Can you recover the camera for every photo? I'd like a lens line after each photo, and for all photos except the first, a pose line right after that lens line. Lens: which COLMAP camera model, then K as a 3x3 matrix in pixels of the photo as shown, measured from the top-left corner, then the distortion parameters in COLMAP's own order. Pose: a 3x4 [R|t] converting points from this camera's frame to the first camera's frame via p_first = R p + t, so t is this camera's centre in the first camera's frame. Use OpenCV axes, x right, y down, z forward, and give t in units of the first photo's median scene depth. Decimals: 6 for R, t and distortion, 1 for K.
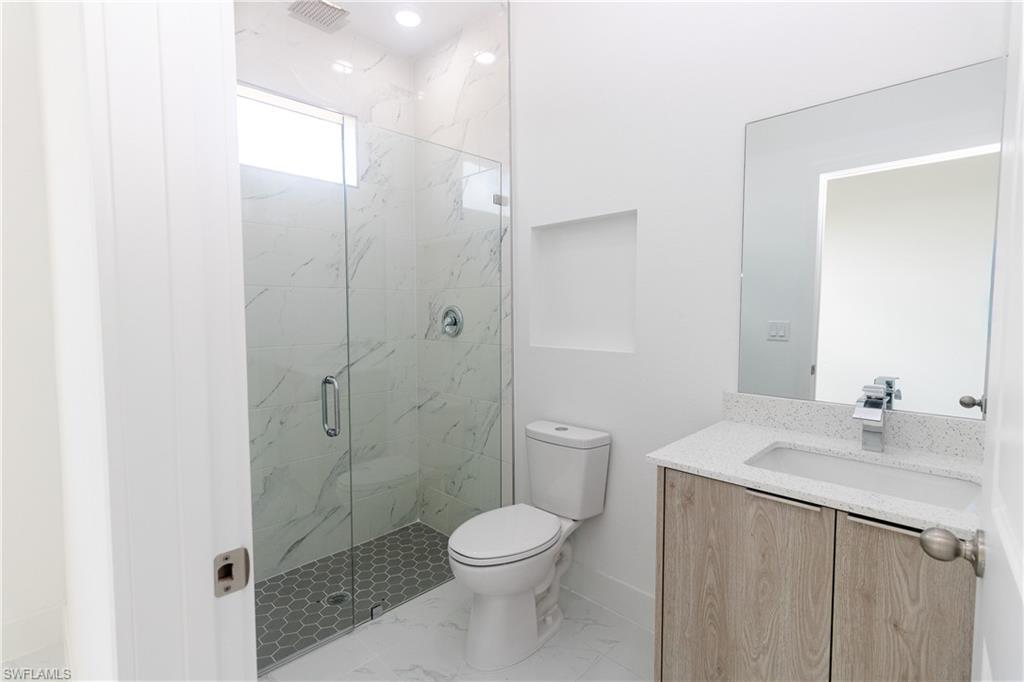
lens RADIAL K [[469.3, 0, 508.3], [0, 469.3, 336.4], [0, 0, 1]] dist [0.000644, 0.000368]
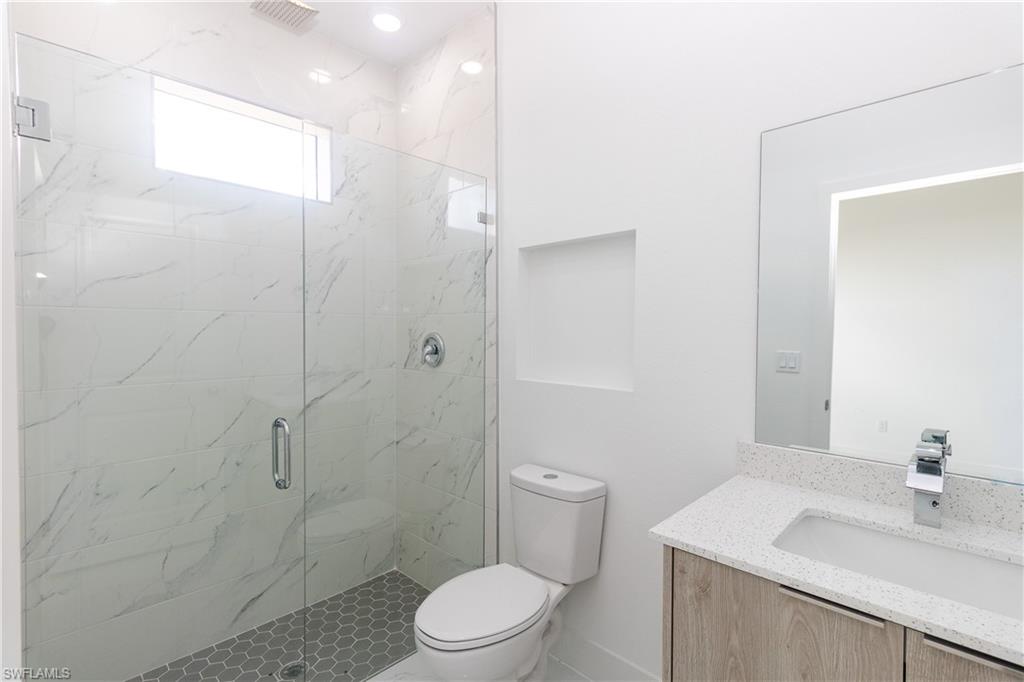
lens RADIAL K [[469.0, 0, 510.7], [0, 469.0, 338.2], [0, 0, 1]] dist [0.001737, 0.000362]
pose [[0.999917, 0.006348, 0.011254, 0.024490], [-0.005923, 0.999282, -0.037409, -0.025205], [-0.011483, 0.037339, 0.999237, 0.102885]]
